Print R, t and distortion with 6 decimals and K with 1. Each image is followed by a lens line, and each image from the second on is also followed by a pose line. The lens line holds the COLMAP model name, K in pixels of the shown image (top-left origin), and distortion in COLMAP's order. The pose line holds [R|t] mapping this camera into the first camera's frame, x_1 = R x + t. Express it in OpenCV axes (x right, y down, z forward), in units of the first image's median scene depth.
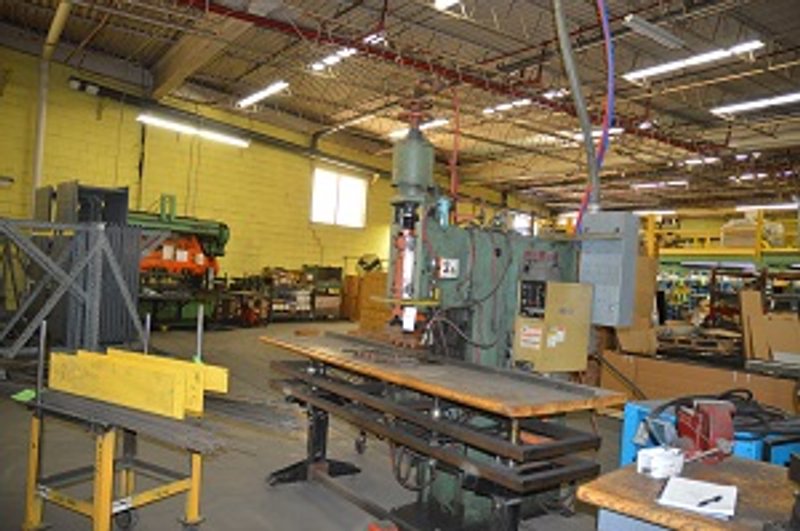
lens RADIAL K [[613.7, 0, 400.0], [0, 613.7, 265.5], [0, 0, 1]] dist [-0.184504, 0.171260]
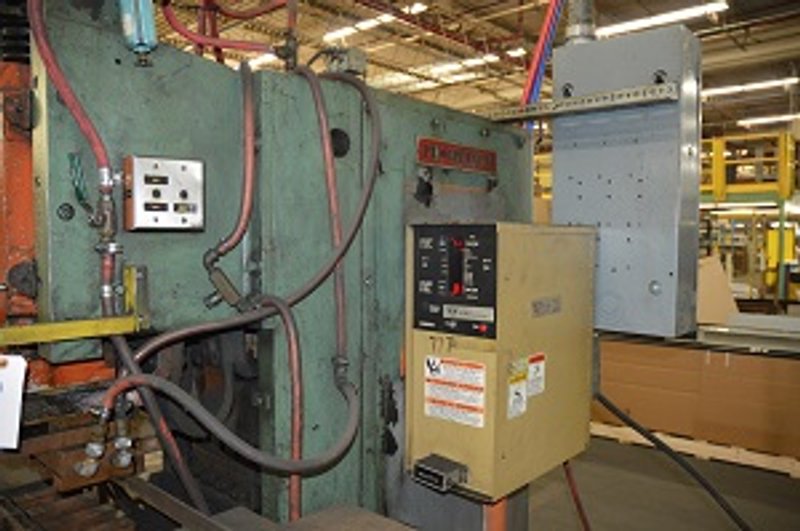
lens RADIAL K [[613.7, 0, 400.0], [0, 613.7, 265.5], [0, 0, 1]] dist [-0.184504, 0.171260]
pose [[0.970703, -0.069328, 0.230065, 0.047324], [0.055198, 0.996204, 0.067305, 0.009744], [-0.233857, -0.052634, 0.970845, 0.284325]]
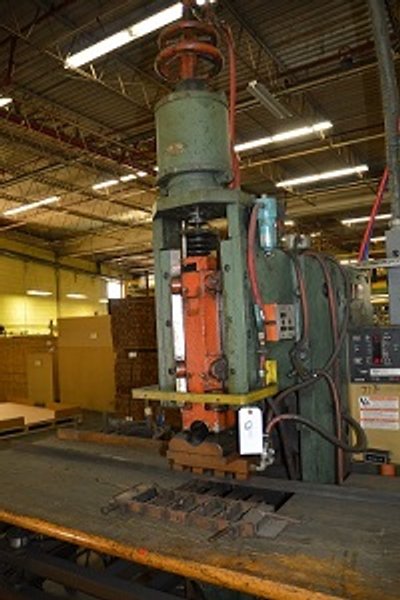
lens RADIAL K [[460.2, 0, 200.0], [0, 460.2, 307.8], [0, 0, 1]] dist [-0.184504, 0.171260]
pose [[0.912998, -0.086335, 0.398725, -0.061693], [0.097232, 0.995236, -0.007145, -0.005142], [-0.396209, 0.045293, 0.917043, 0.261254]]
